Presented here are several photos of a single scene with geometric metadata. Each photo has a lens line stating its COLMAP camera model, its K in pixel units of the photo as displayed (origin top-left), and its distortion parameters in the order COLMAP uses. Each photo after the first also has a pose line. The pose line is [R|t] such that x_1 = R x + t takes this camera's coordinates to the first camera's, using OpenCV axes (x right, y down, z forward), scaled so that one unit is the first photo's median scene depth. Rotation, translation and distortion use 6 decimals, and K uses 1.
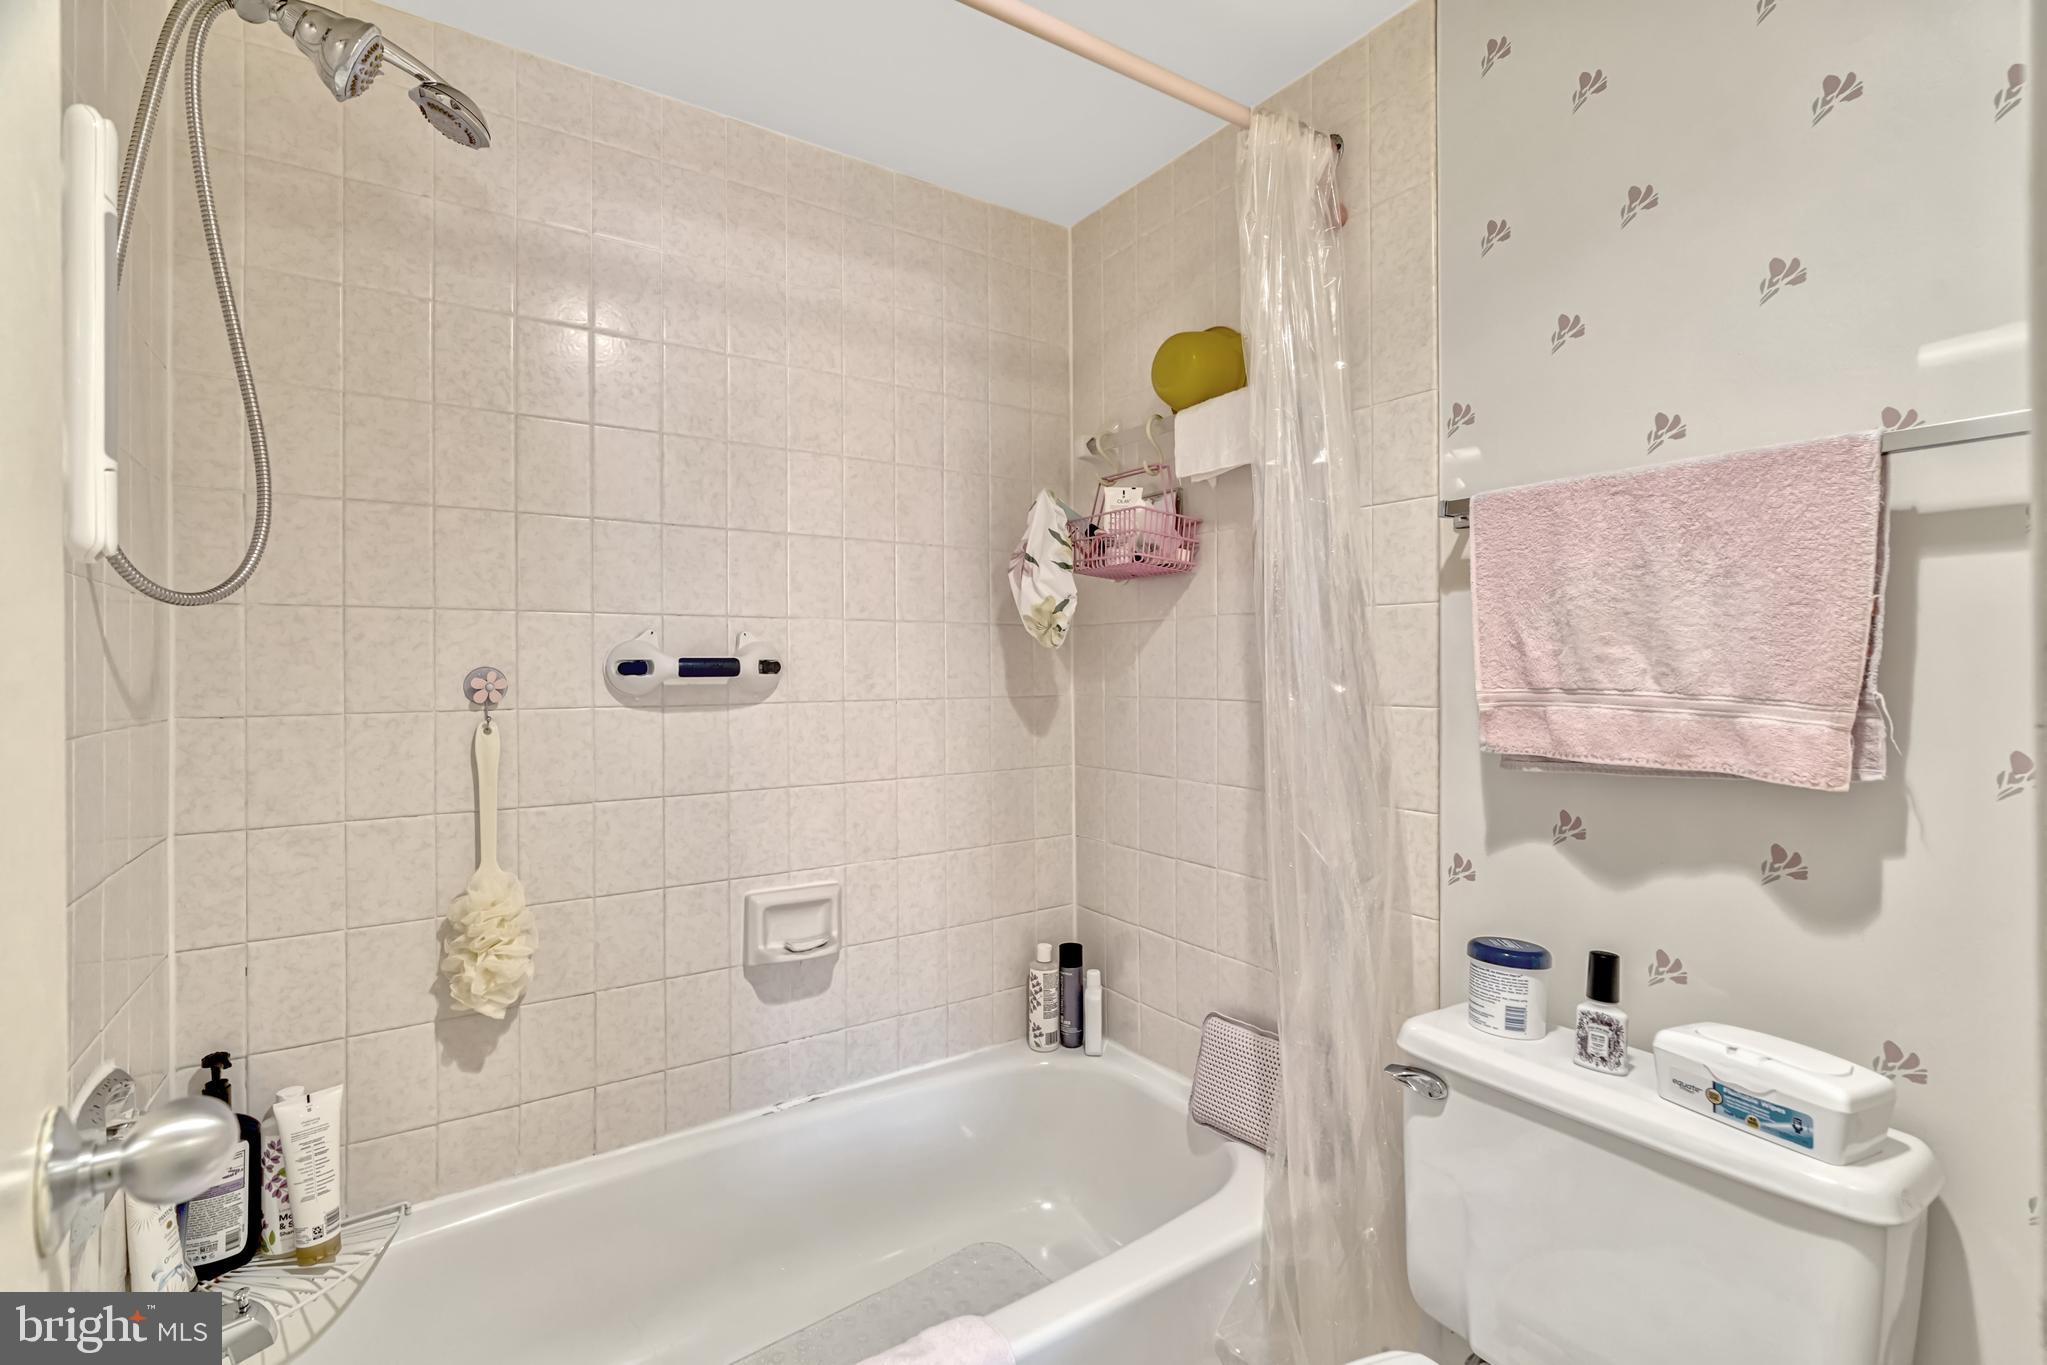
lens RADIAL K [[936.6, 0, 1025.5], [0, 936.6, 671.0], [0, 0, 1]] dist [-0.001851, -0.000225]
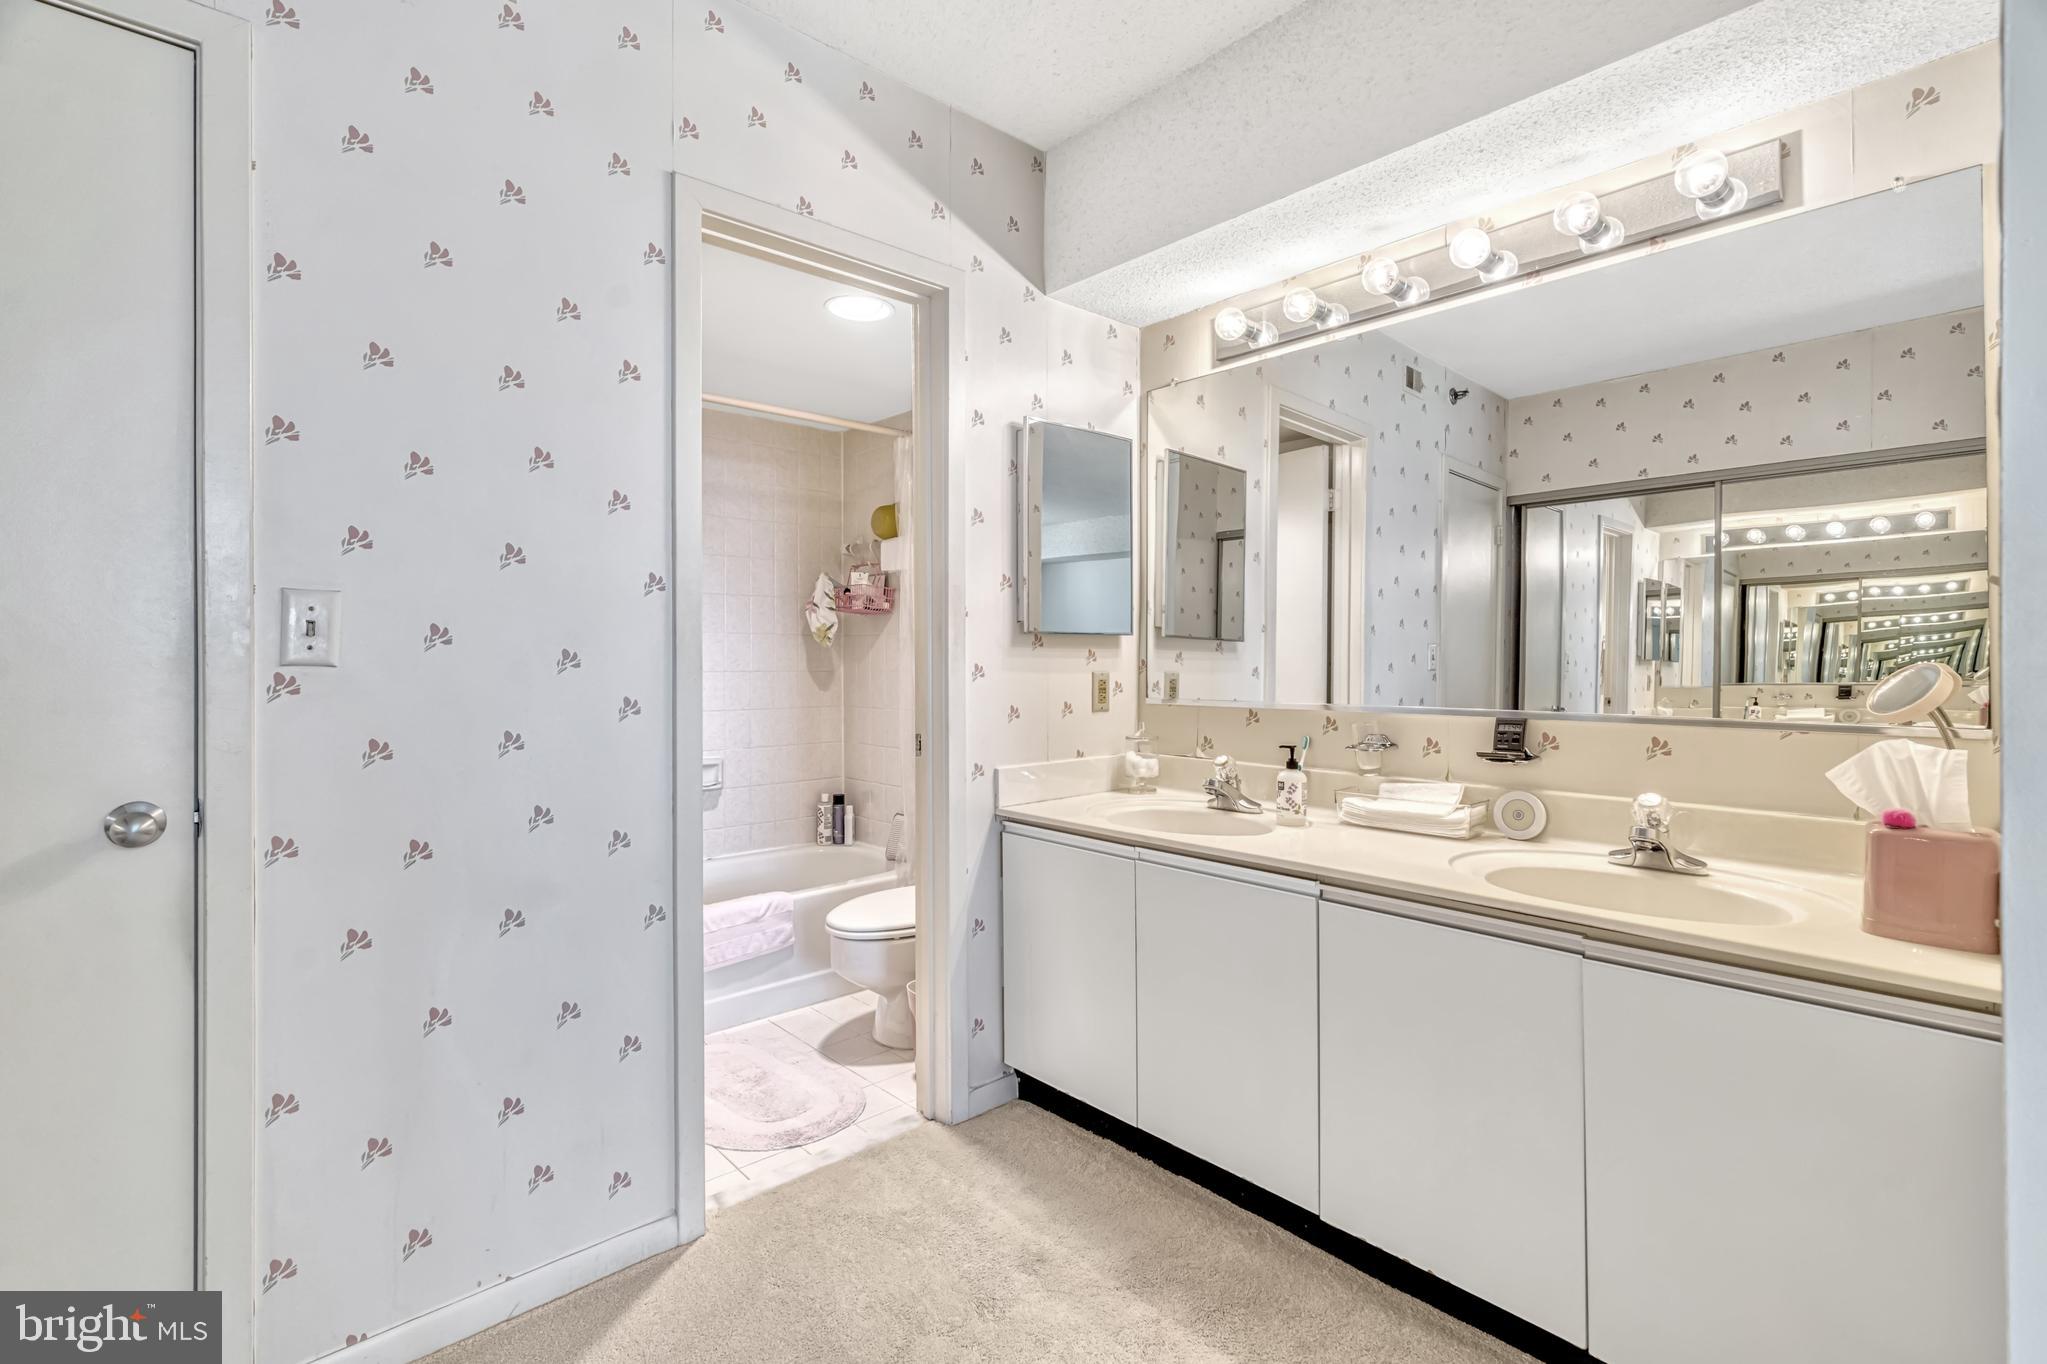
lens RADIAL K [[936.6, 0, 1022.8], [0, 936.6, 676.2], [0, 0, 1]] dist [-0.001851, -0.000225]
pose [[0.990035, 0.005343, 0.140717, 0.164059], [-0.006742, 0.999932, 0.009466, 0.017014], [-0.140657, -0.010321, 0.990005, -1.107897]]
